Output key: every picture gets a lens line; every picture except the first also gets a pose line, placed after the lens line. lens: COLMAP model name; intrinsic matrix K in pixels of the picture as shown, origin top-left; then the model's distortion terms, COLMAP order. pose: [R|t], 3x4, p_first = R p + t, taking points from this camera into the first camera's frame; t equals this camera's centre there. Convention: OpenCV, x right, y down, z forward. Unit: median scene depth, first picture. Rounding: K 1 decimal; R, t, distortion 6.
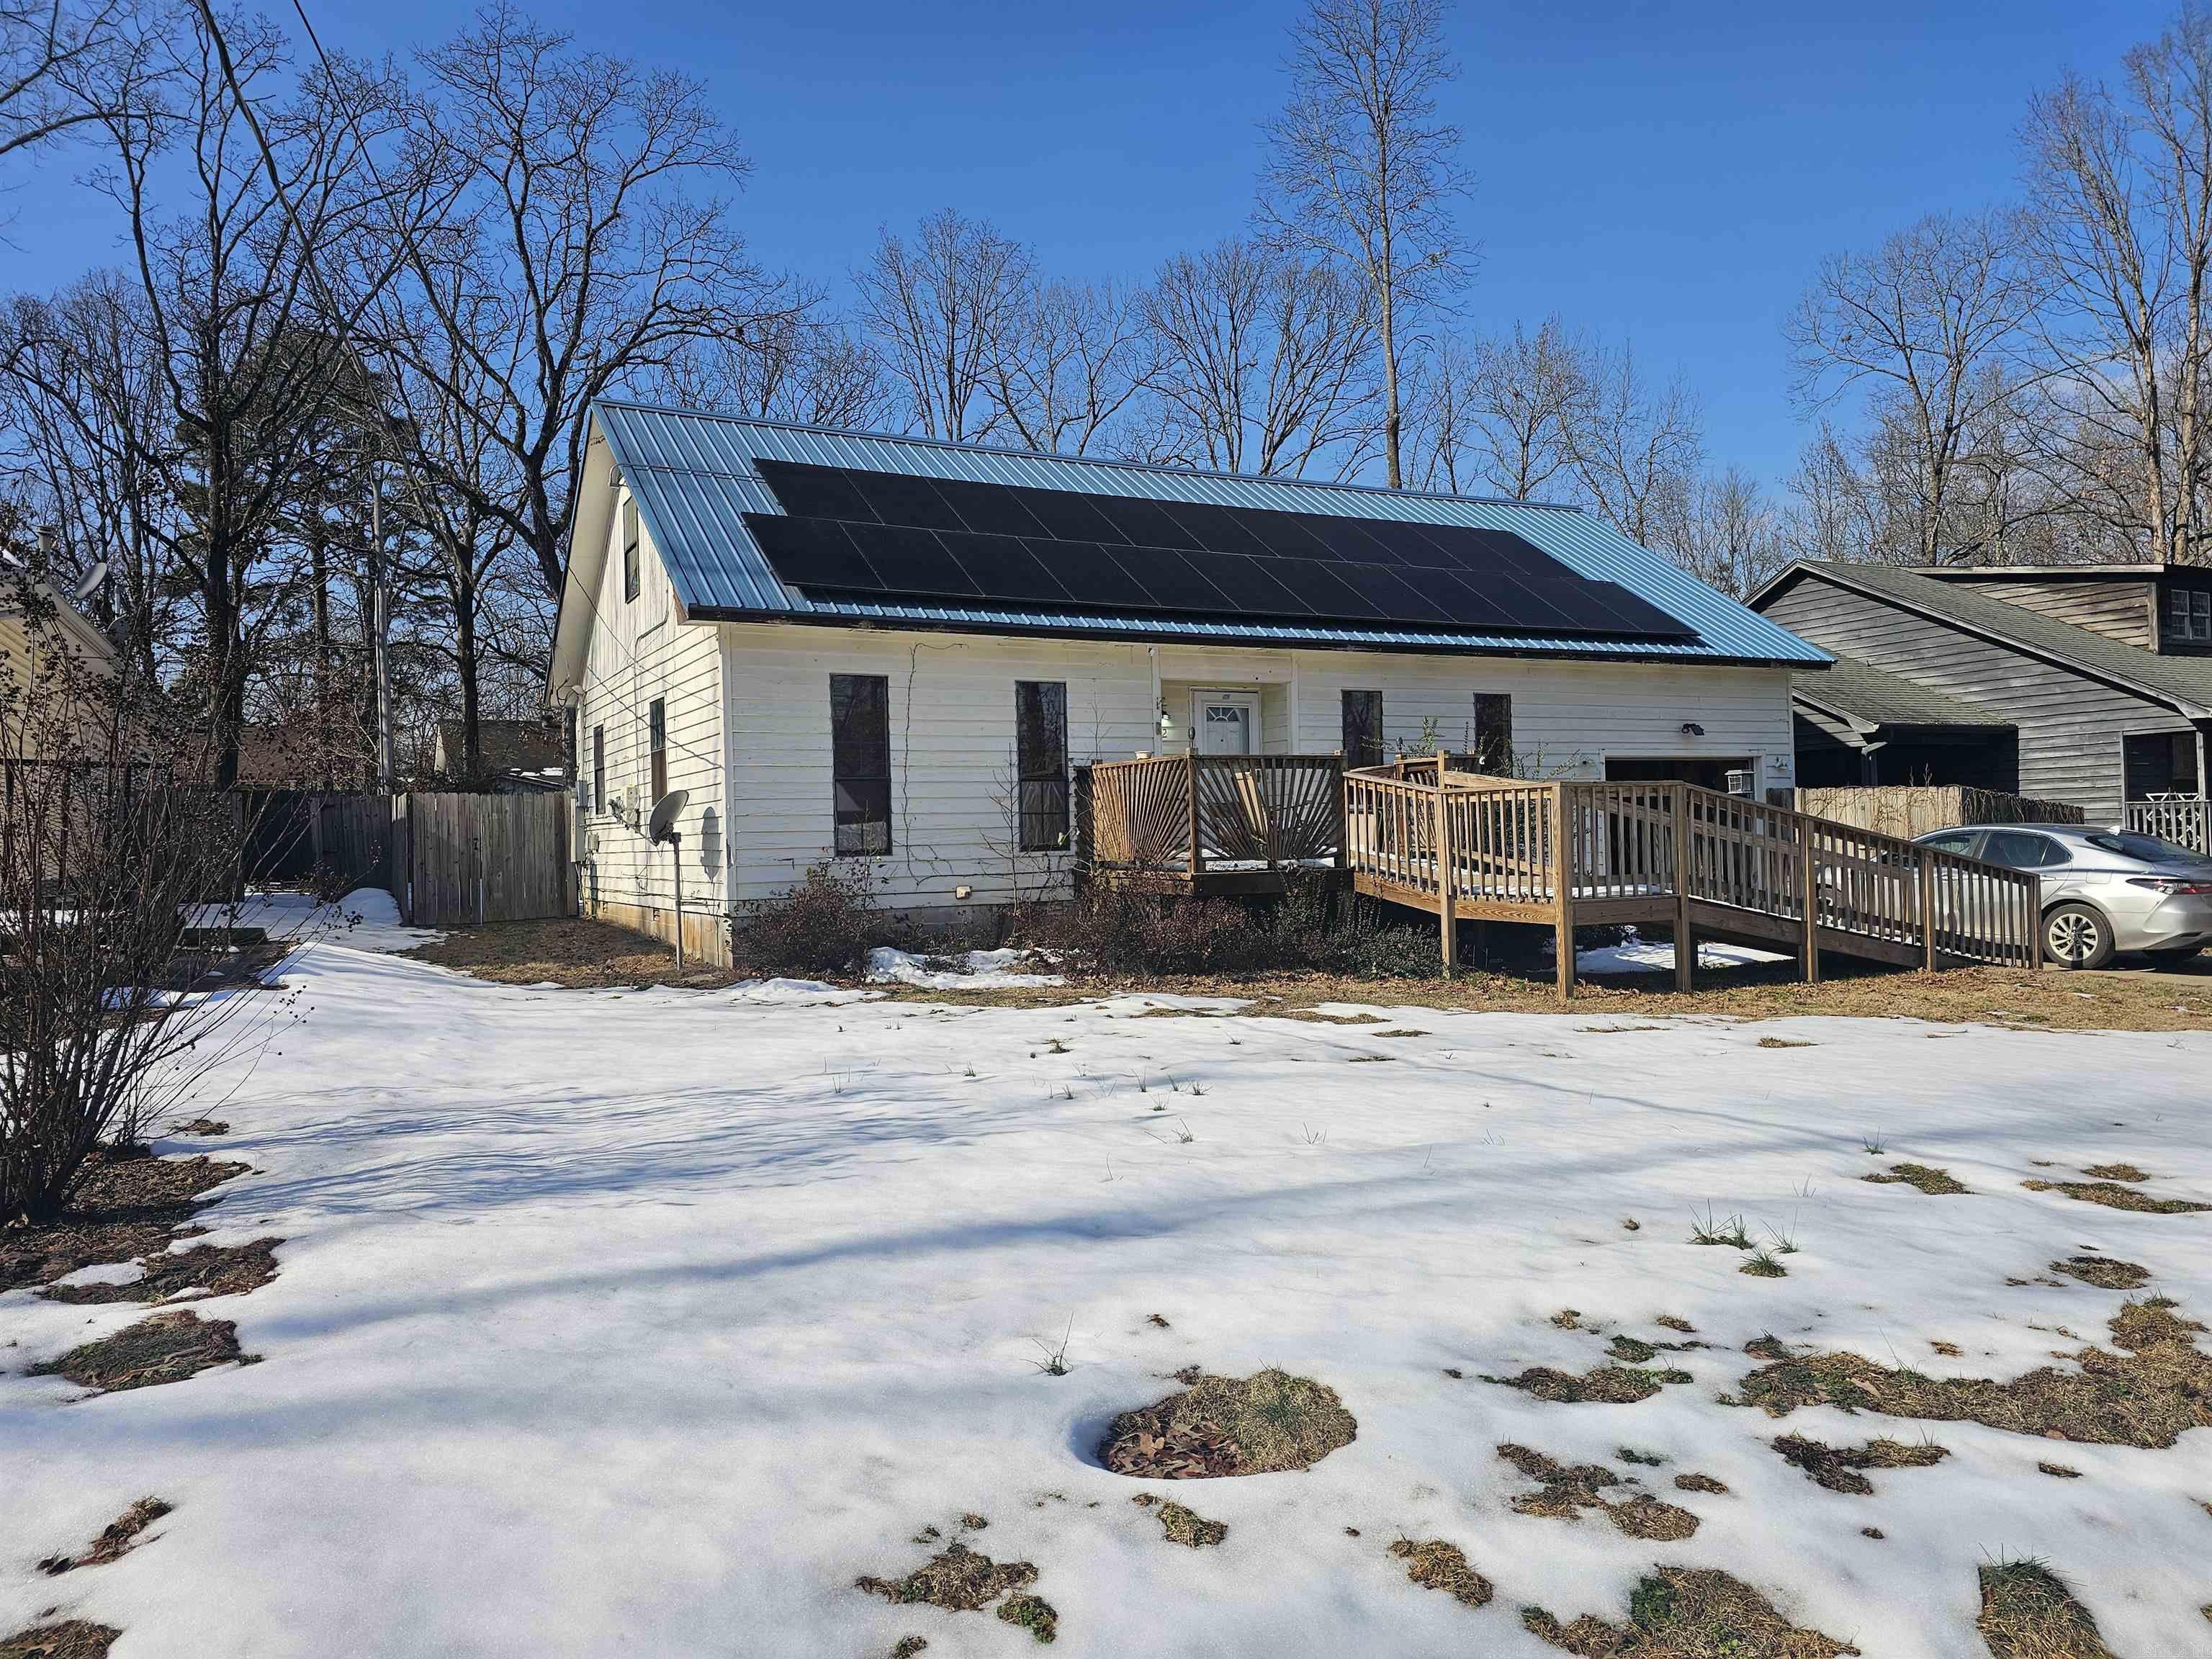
lens RADIAL K [[1477.8, 0, 1061.3], [0, 1477.8, 854.5], [0, 0, 1]] dist [0.048665, -0.038862]
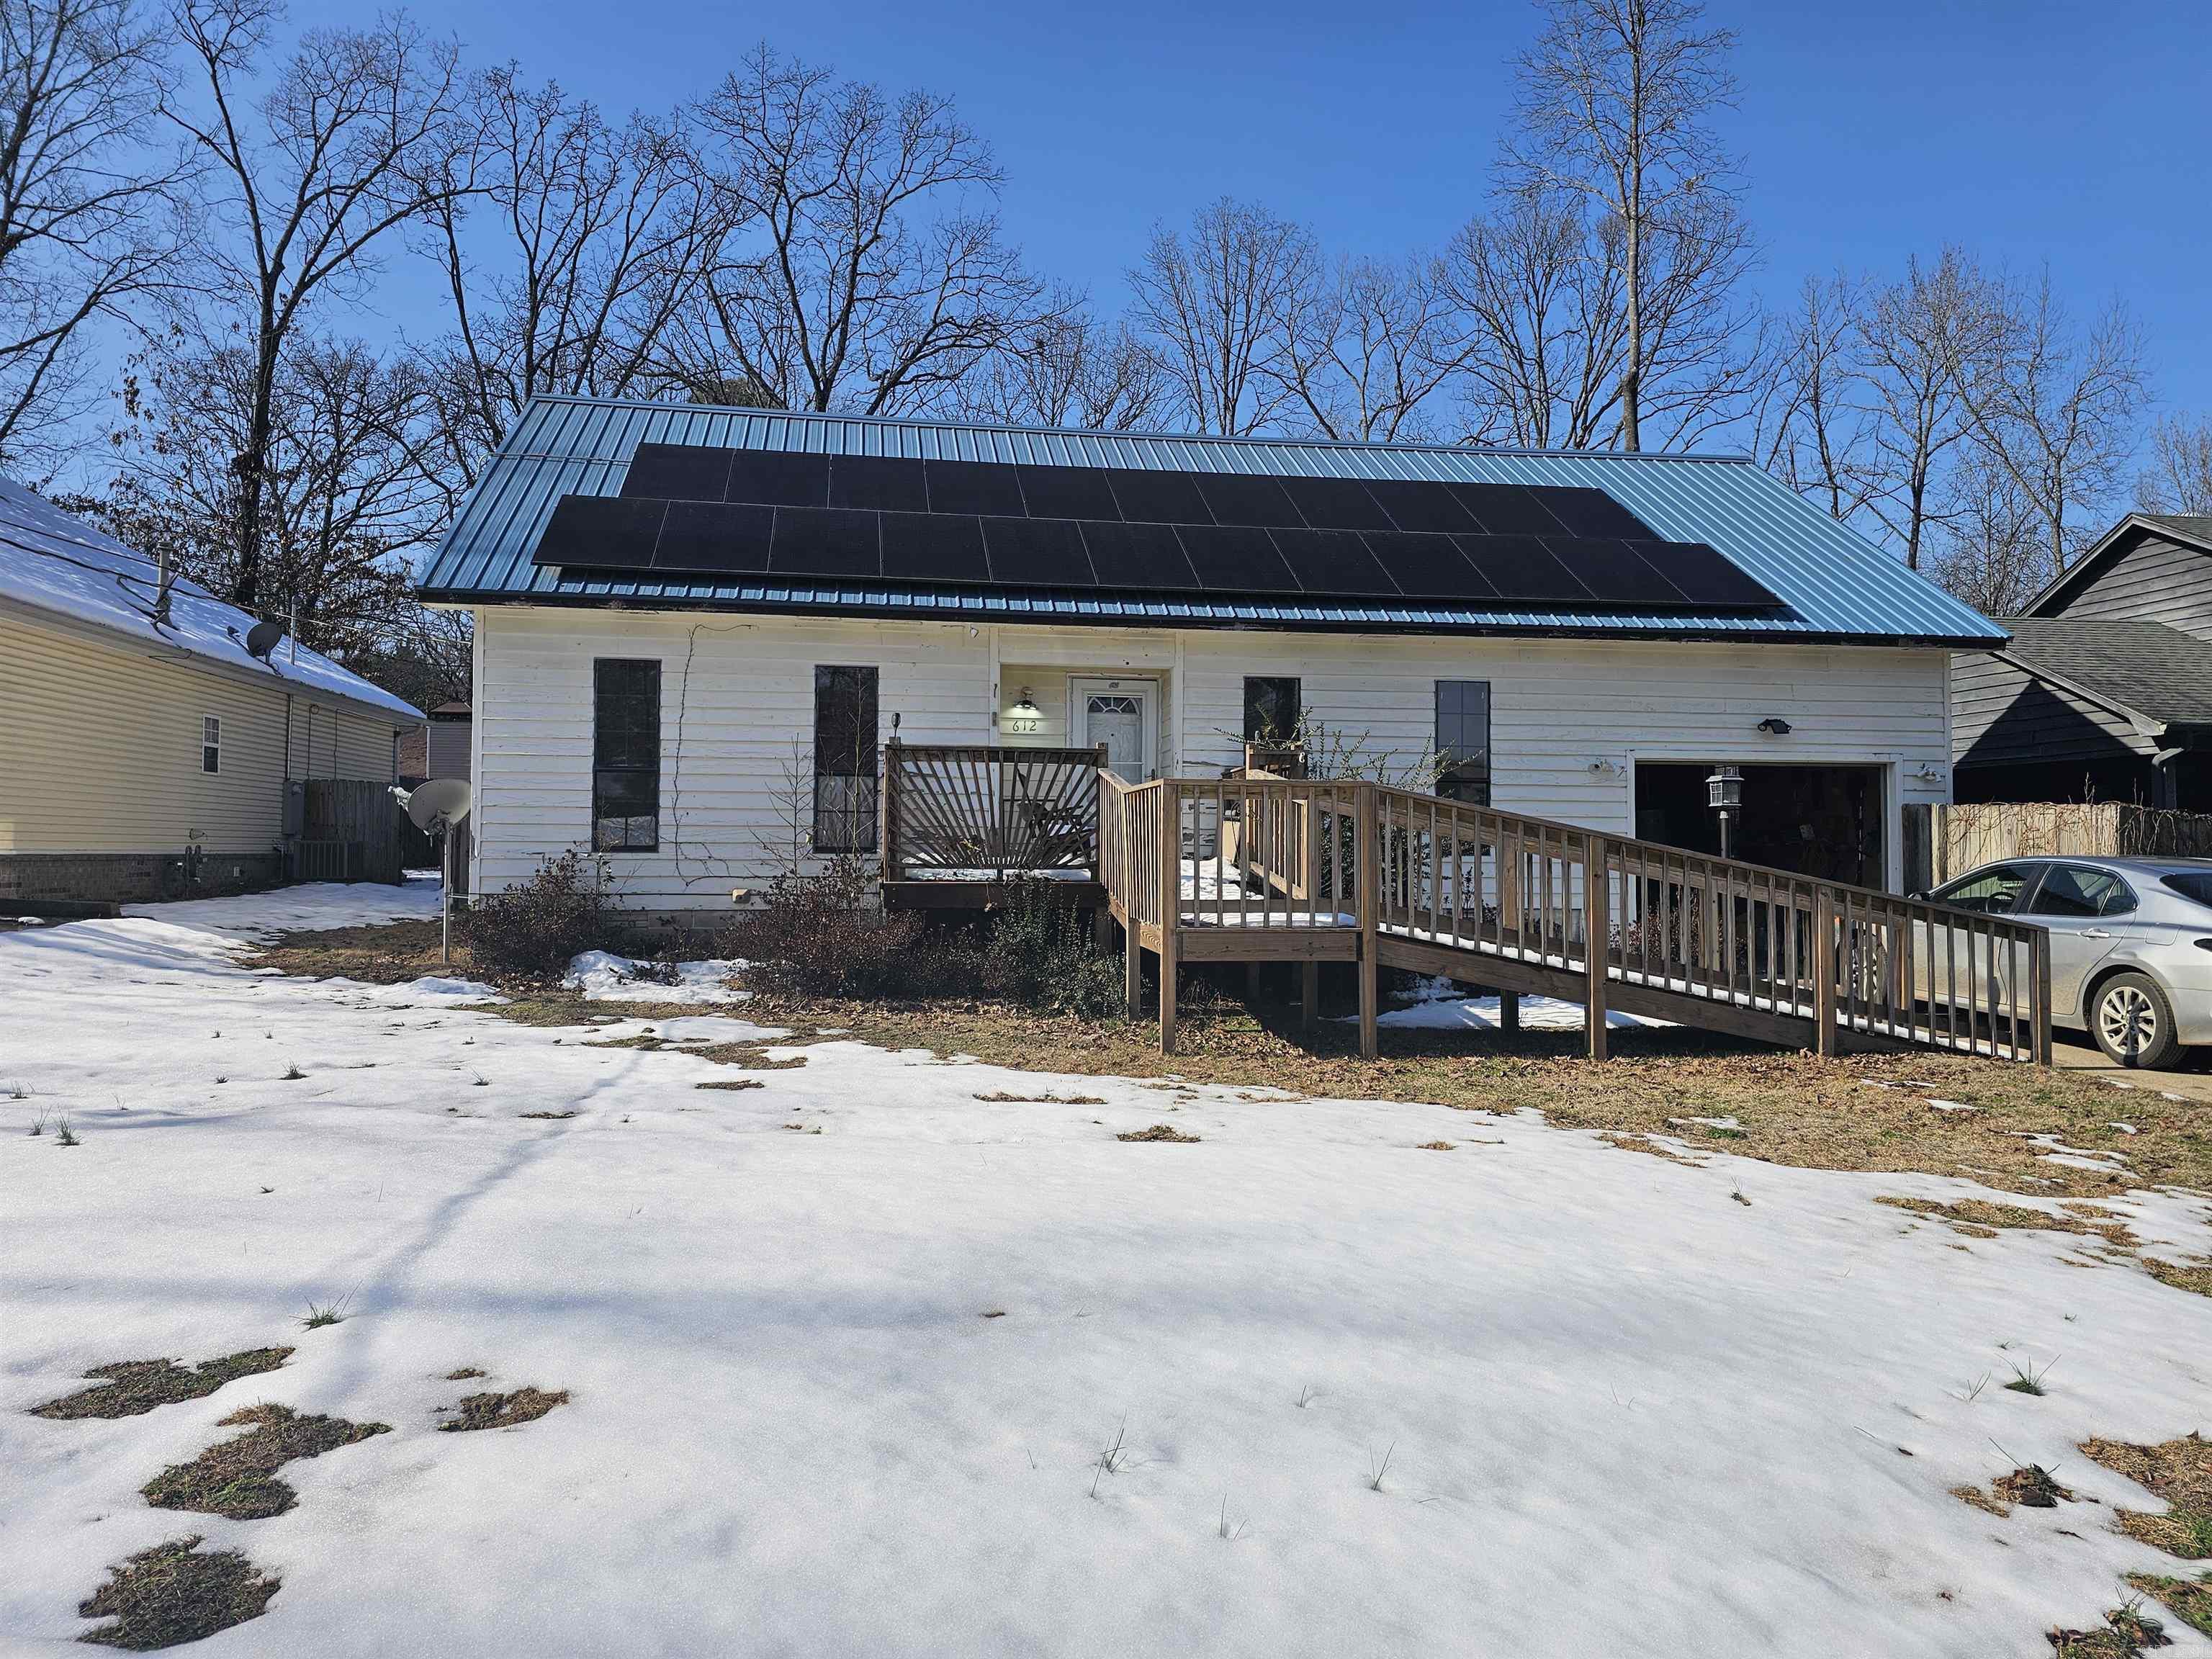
lens RADIAL K [[1477.8, 0, 1108.6], [0, 1477.8, 823.1], [0, 0, 1]] dist [0.048665, -0.038862]
pose [[0.950818, 0.022215, -0.308951, 0.391176], [-0.031442, 0.999195, -0.024919, -0.003133], [0.308149, 0.033408, 0.950751, 0.176225]]
